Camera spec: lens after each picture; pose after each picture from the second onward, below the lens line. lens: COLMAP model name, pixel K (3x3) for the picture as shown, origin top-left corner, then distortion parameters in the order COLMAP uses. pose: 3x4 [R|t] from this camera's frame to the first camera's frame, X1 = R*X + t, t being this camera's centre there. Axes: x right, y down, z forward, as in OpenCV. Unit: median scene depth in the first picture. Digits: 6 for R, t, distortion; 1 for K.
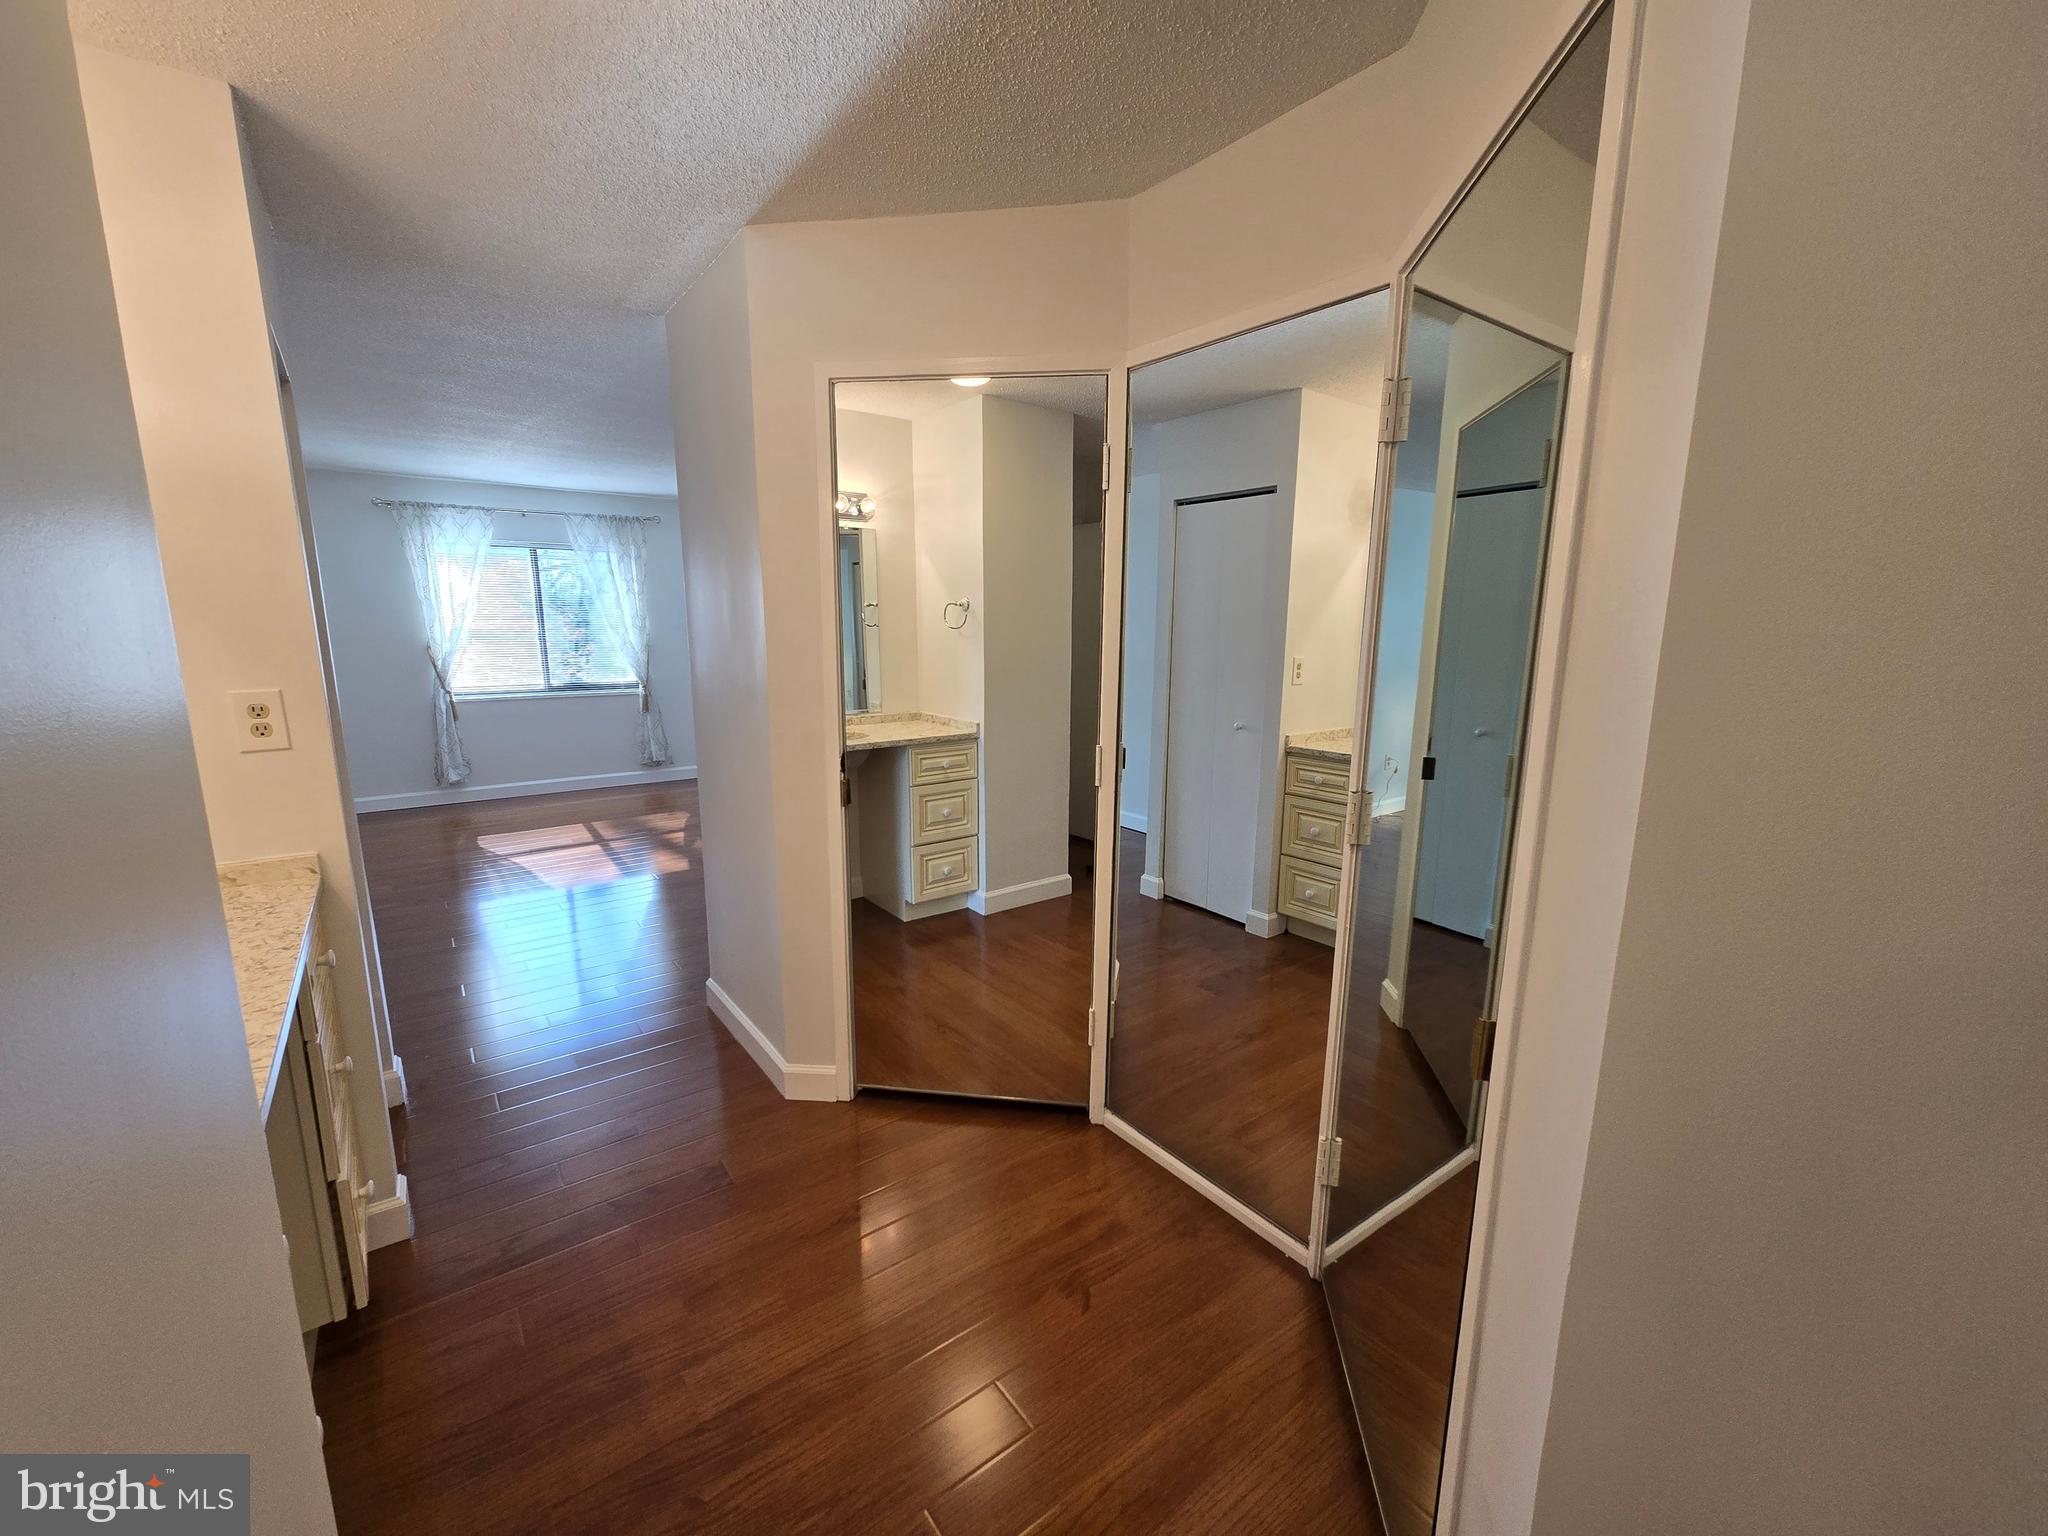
lens RADIAL K [[840.3, 0, 1023.0], [0, 840.3, 774.2], [0, 0, 1]] dist [-0.001209, 0.002045]
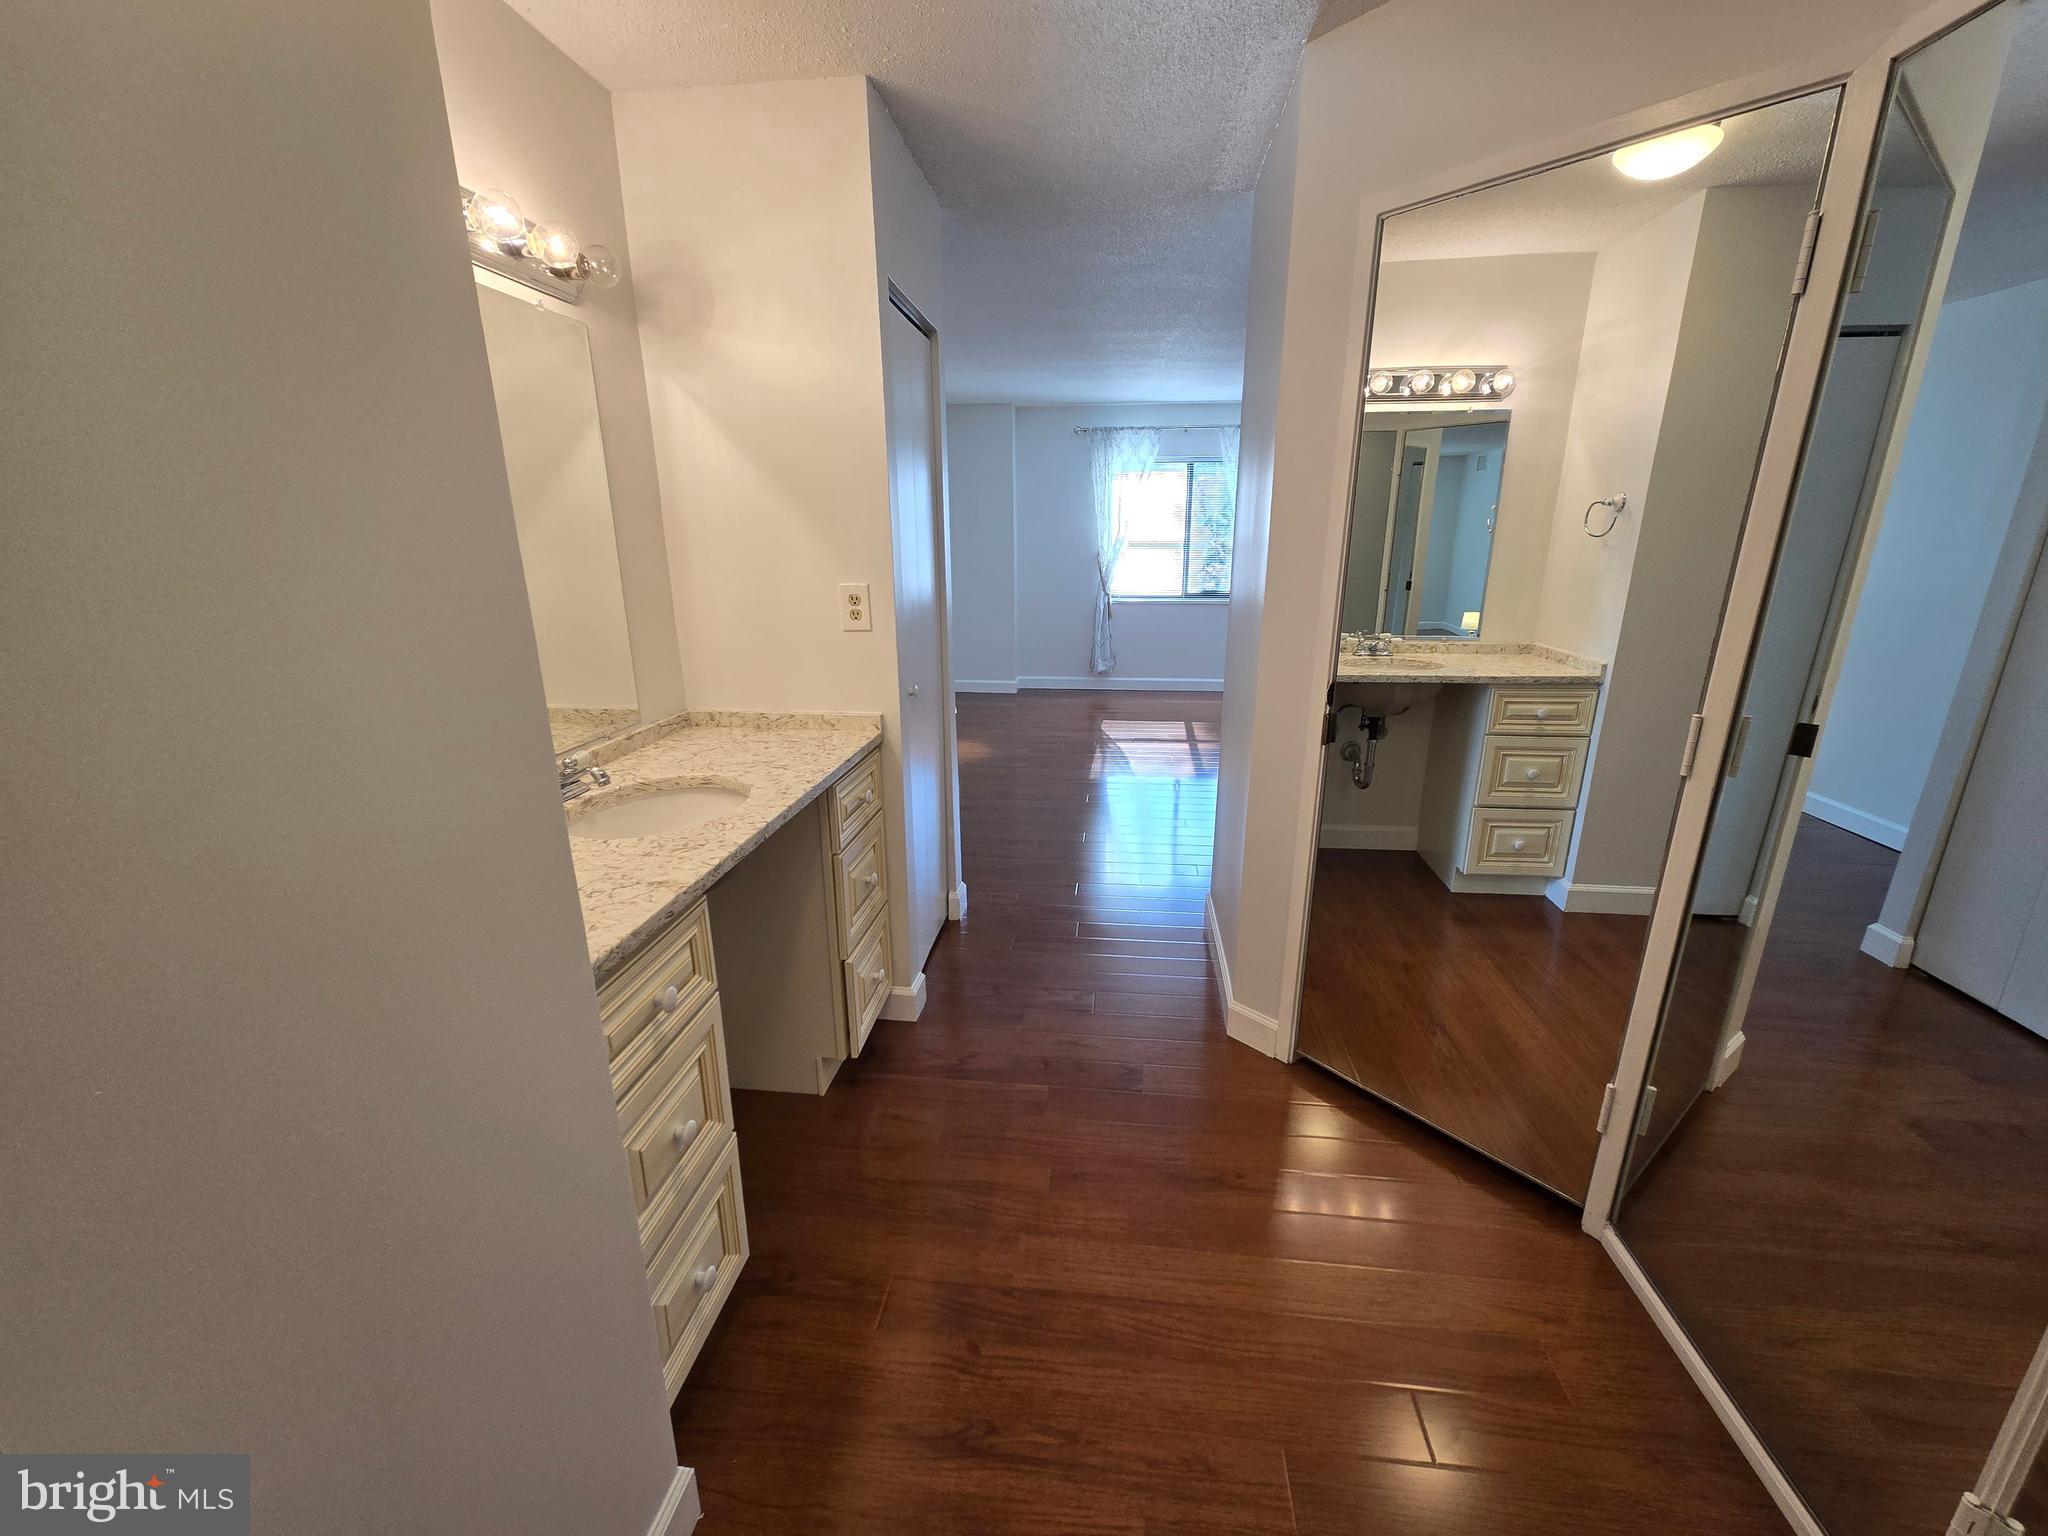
lens RADIAL K [[840.3, 0, 1022.4], [0, 840.3, 772.9], [0, 0, 1]] dist [-0.001209, 0.002045]
pose [[0.723717, 0.183356, -0.665293, 0.085517], [-0.116847, 0.982695, 0.143725, -0.012449], [0.680133, -0.026279, 0.732618, 0.090813]]
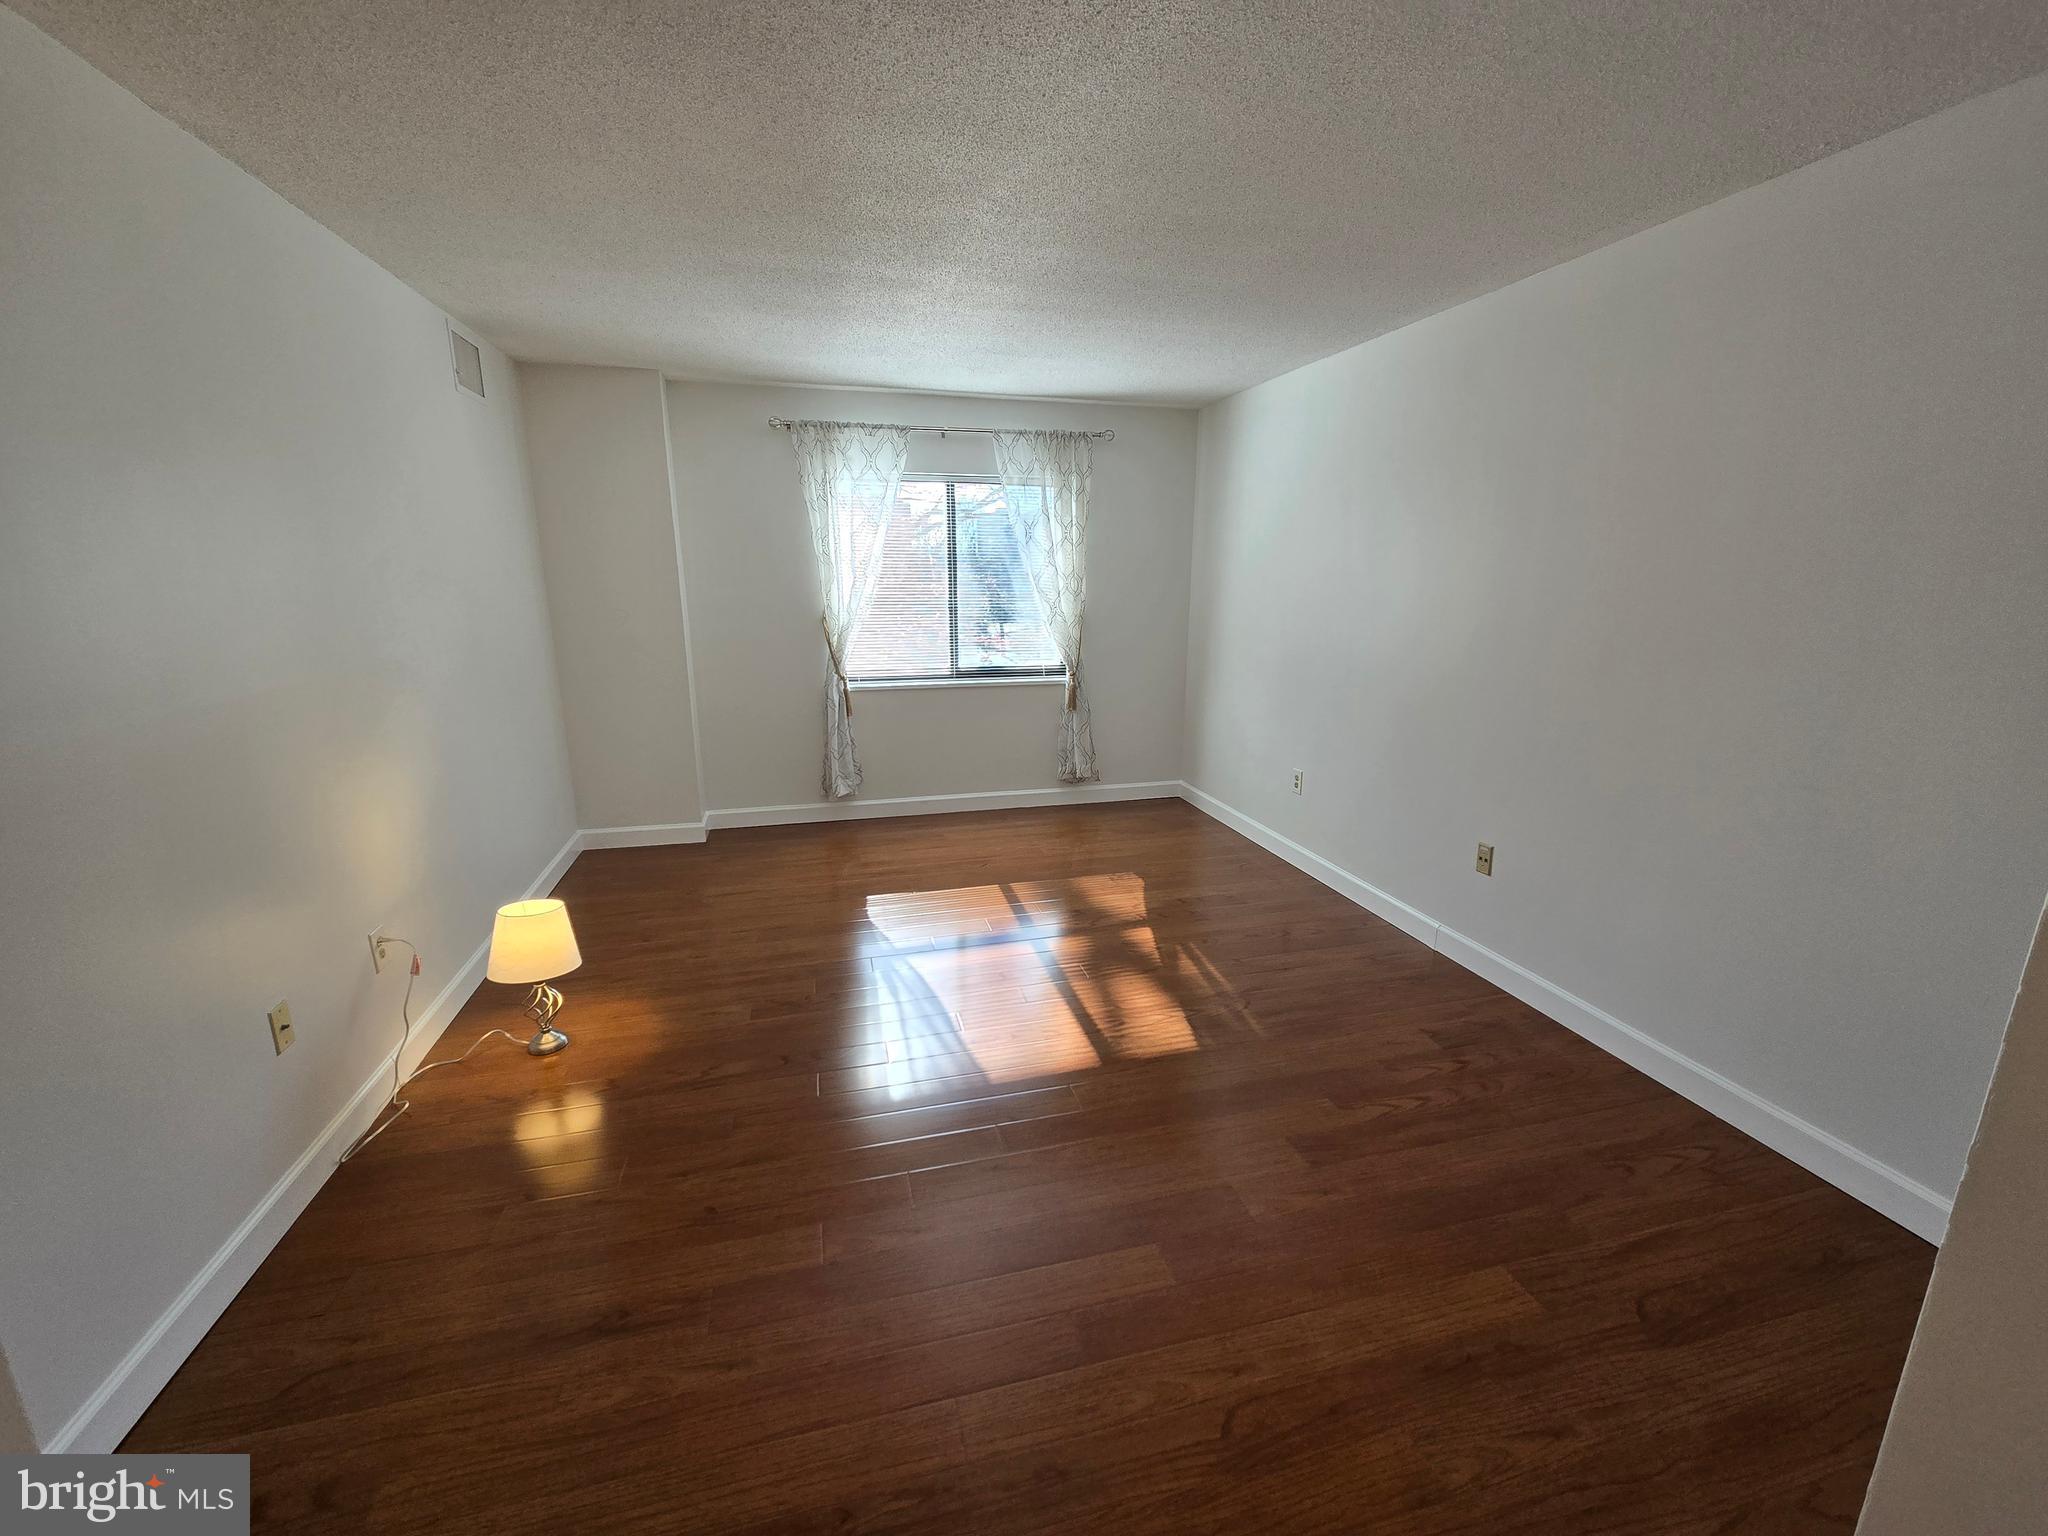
lens RADIAL K [[840.3, 0, 1027.5], [0, 840.3, 773.3], [0, 0, 1]] dist [-0.001209, 0.002045]
pose [[0.927413, 0.086281, -0.363951, -0.390342], [-0.066469, 0.995561, 0.066640, -0.117303], [0.368085, -0.037611, 0.929031, 0.561744]]
